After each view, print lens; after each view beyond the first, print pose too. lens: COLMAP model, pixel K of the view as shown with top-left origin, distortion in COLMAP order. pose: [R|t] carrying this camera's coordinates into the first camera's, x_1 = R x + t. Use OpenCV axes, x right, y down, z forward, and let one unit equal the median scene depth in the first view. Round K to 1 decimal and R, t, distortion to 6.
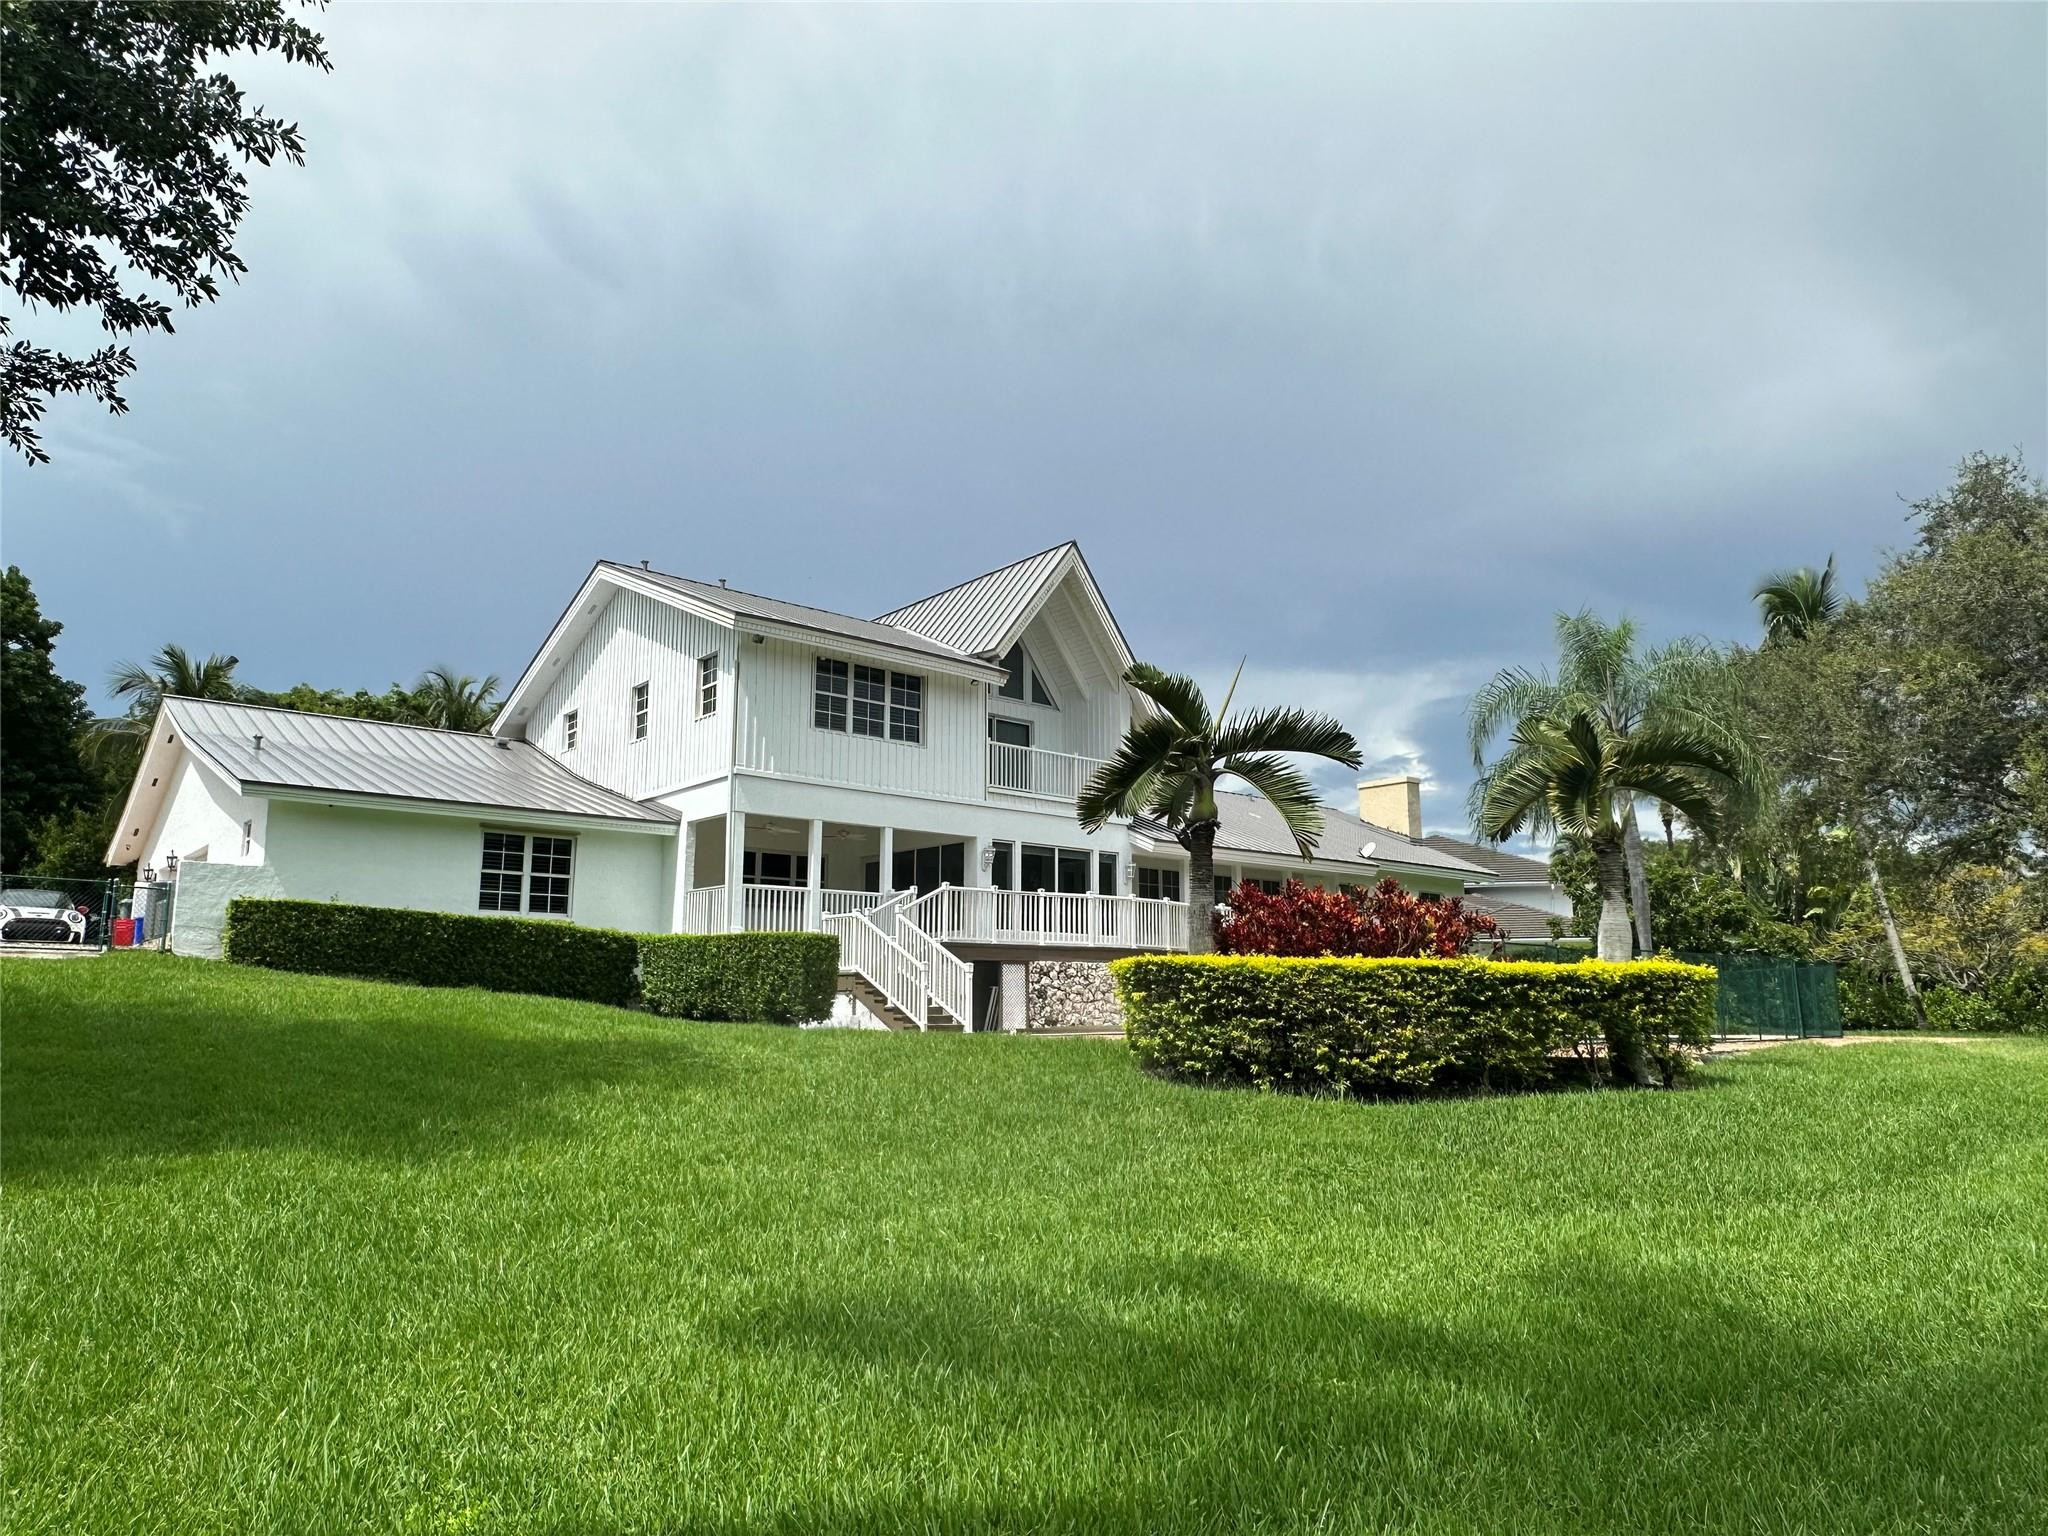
lens RADIAL K [[1300.3, 0, 1019.8], [0, 1300.3, 794.8], [0, 0, 1]] dist [0.004431, 0.000341]
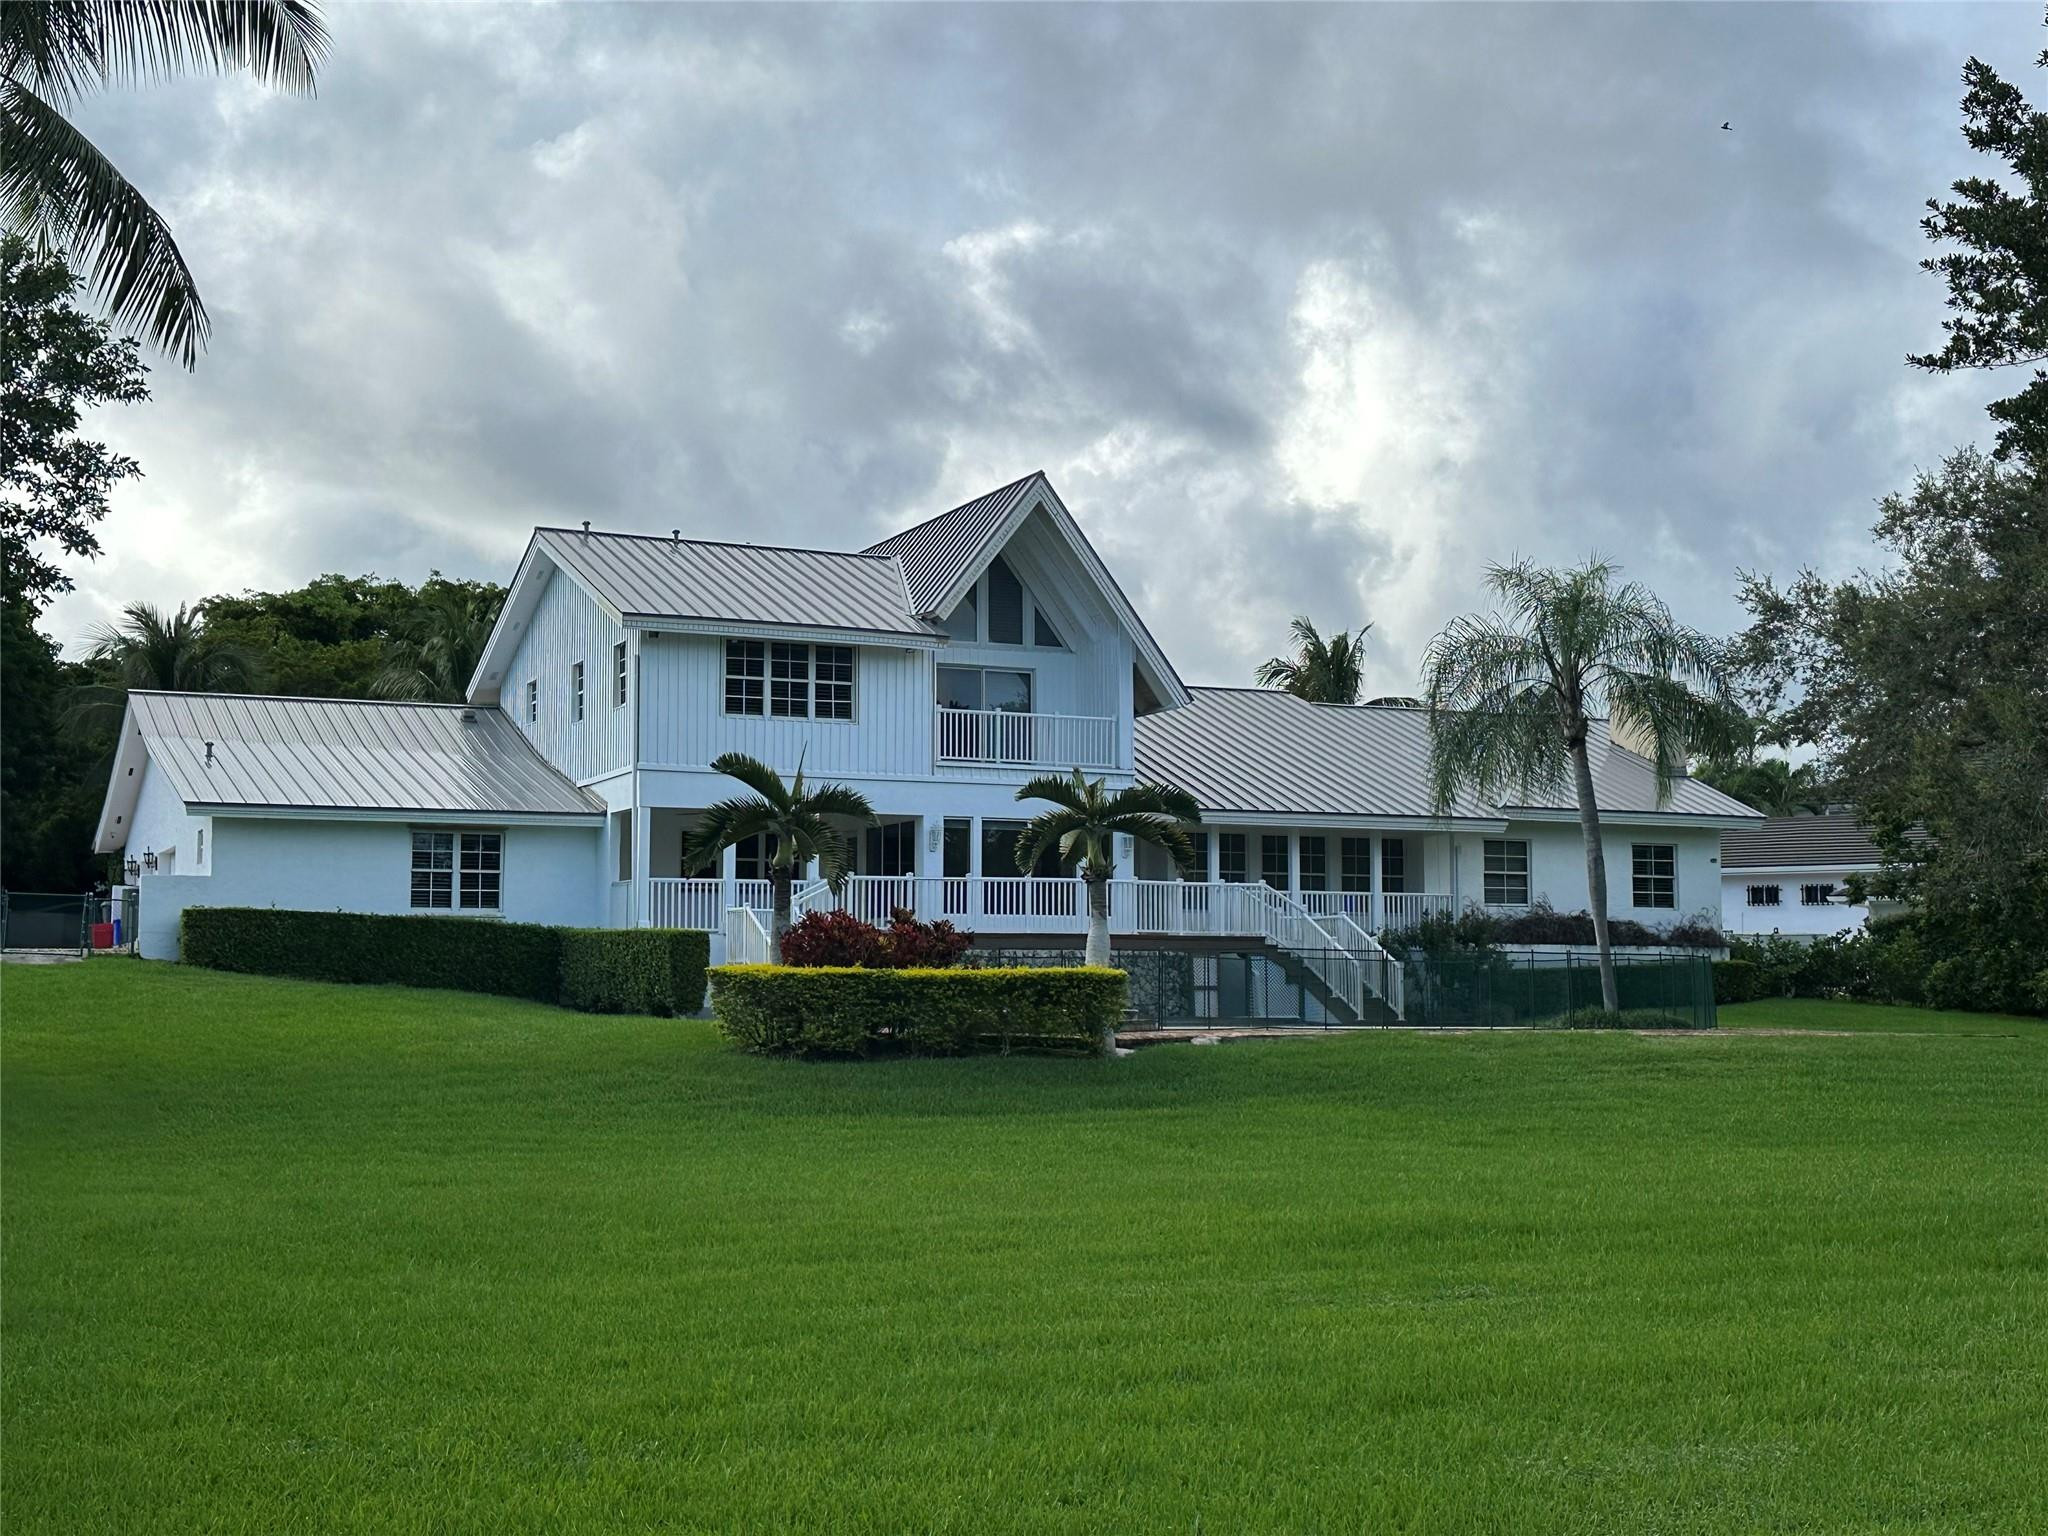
lens RADIAL K [[2490.7, 0, 1091.8], [0, 2490.7, 765.9], [0, 0, 1]] dist [0.124743, -0.000347]
pose [[0.968765, -0.025316, -0.246683, 0.569424], [0.042982, 0.996861, 0.066493, -0.125998], [0.244225, -0.075019, 0.966812, -0.746886]]
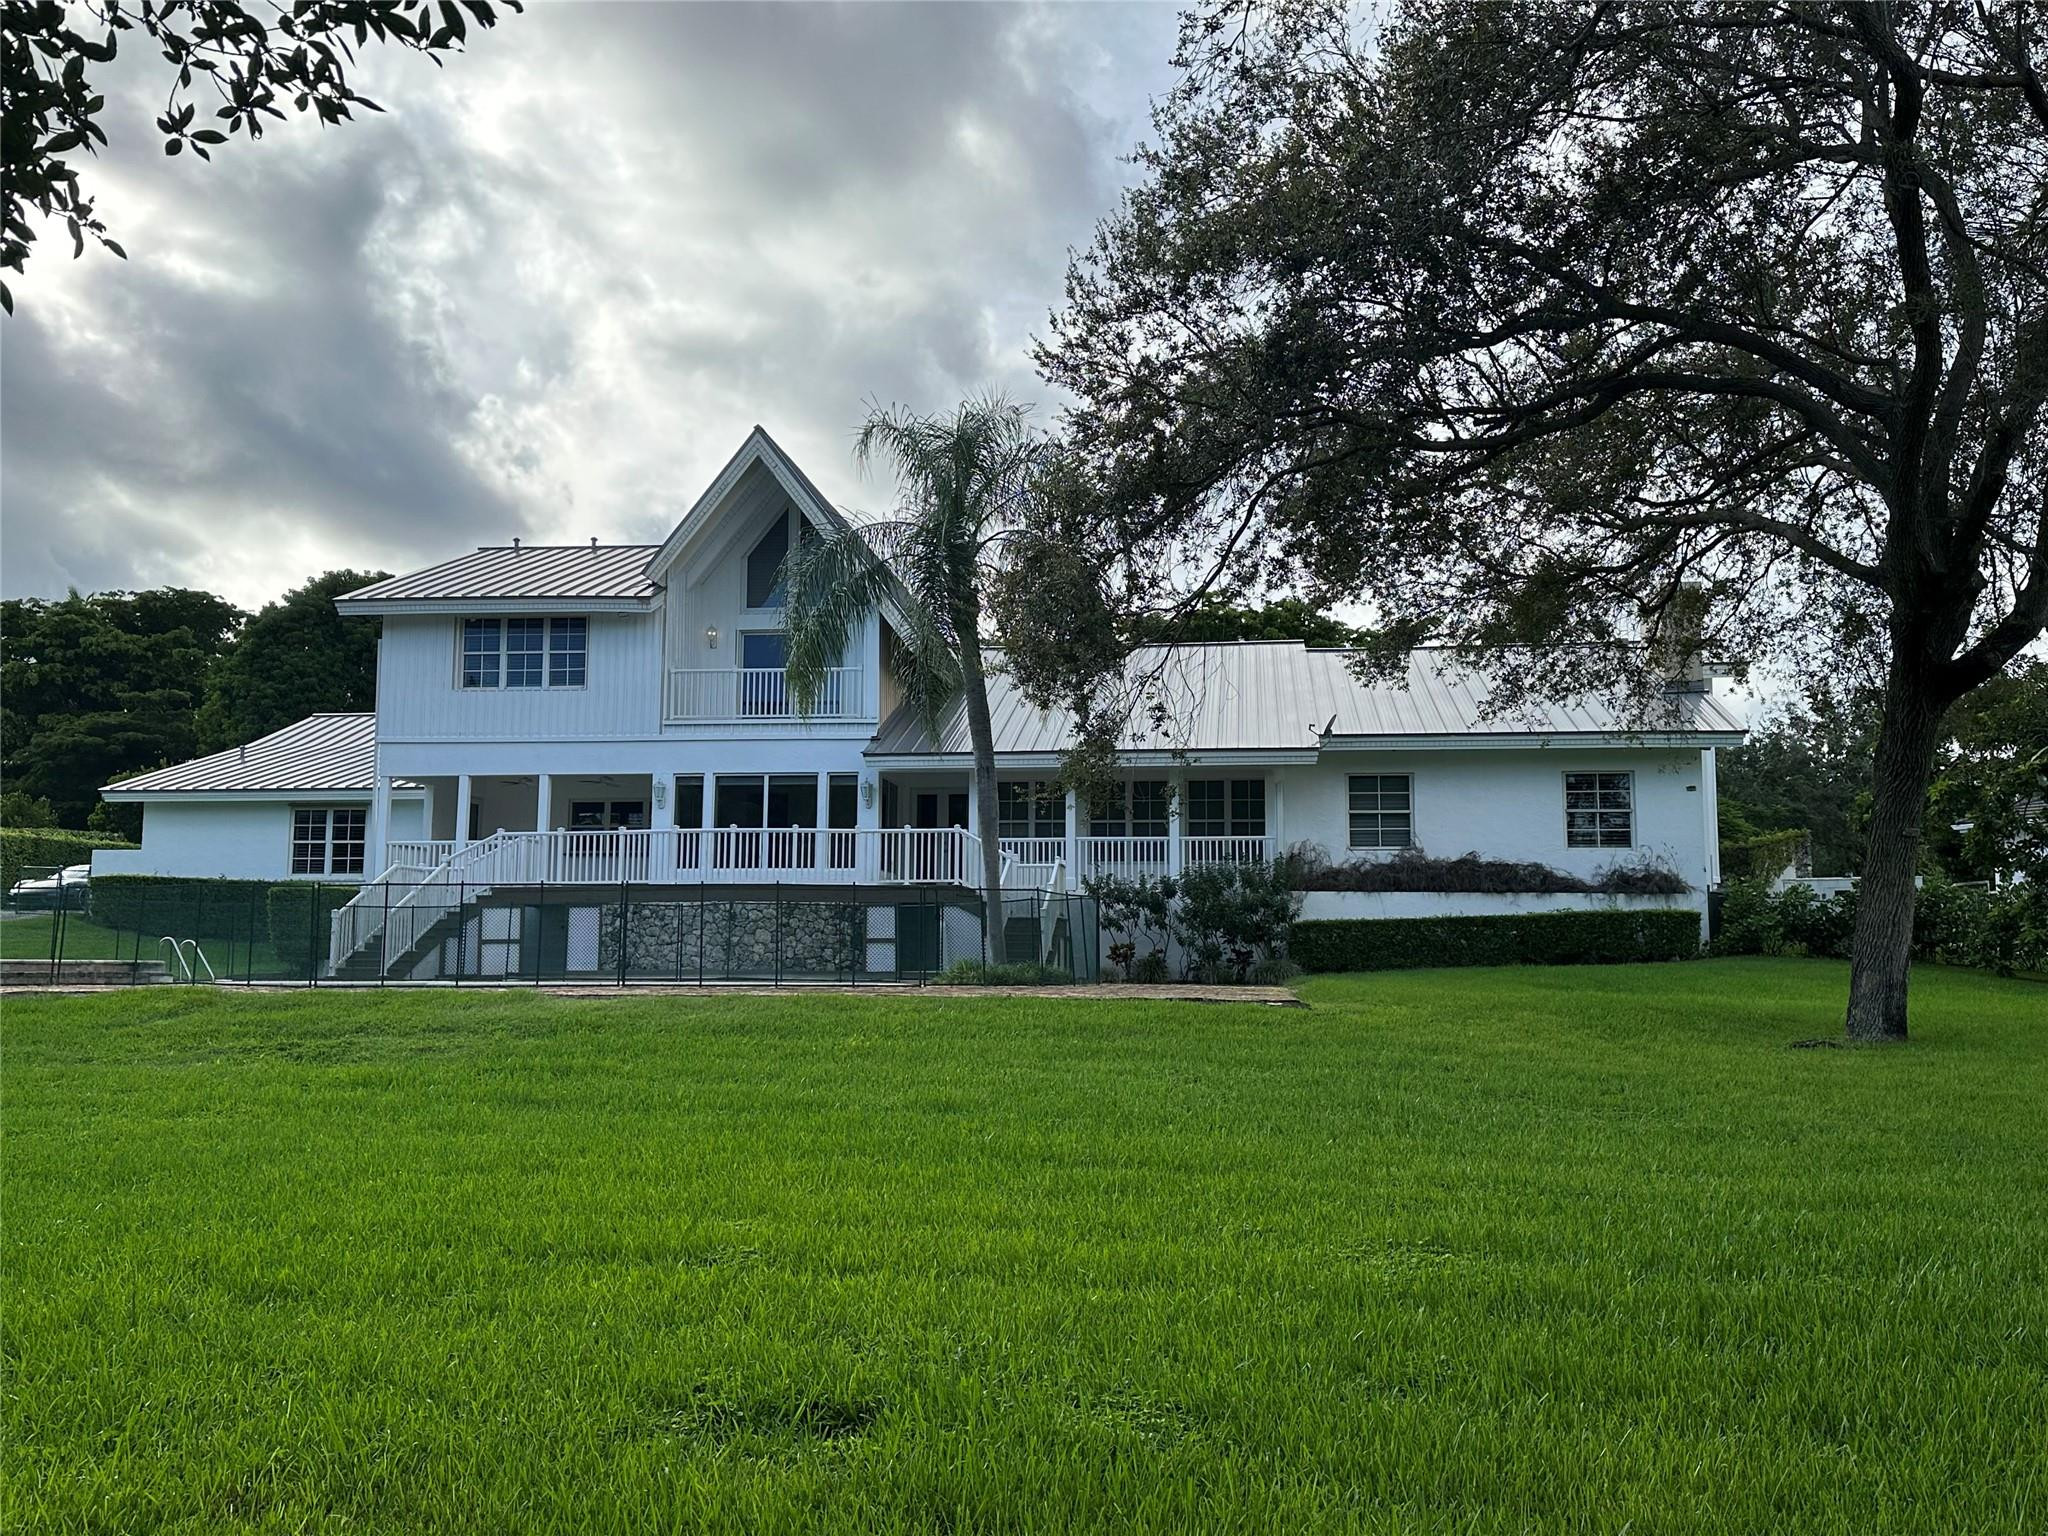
lens RADIAL K [[1645.0, 0, 1024.0], [0, 1645.0, 768.0], [0, 0, 1]] dist [0.151341, -0.000703]
pose [[0.675007, -0.081456, -0.733301, 1.137712], [0.116878, 0.993142, -0.002733, 0.069386], [0.728495, -0.083862, 0.679898, 0.405458]]
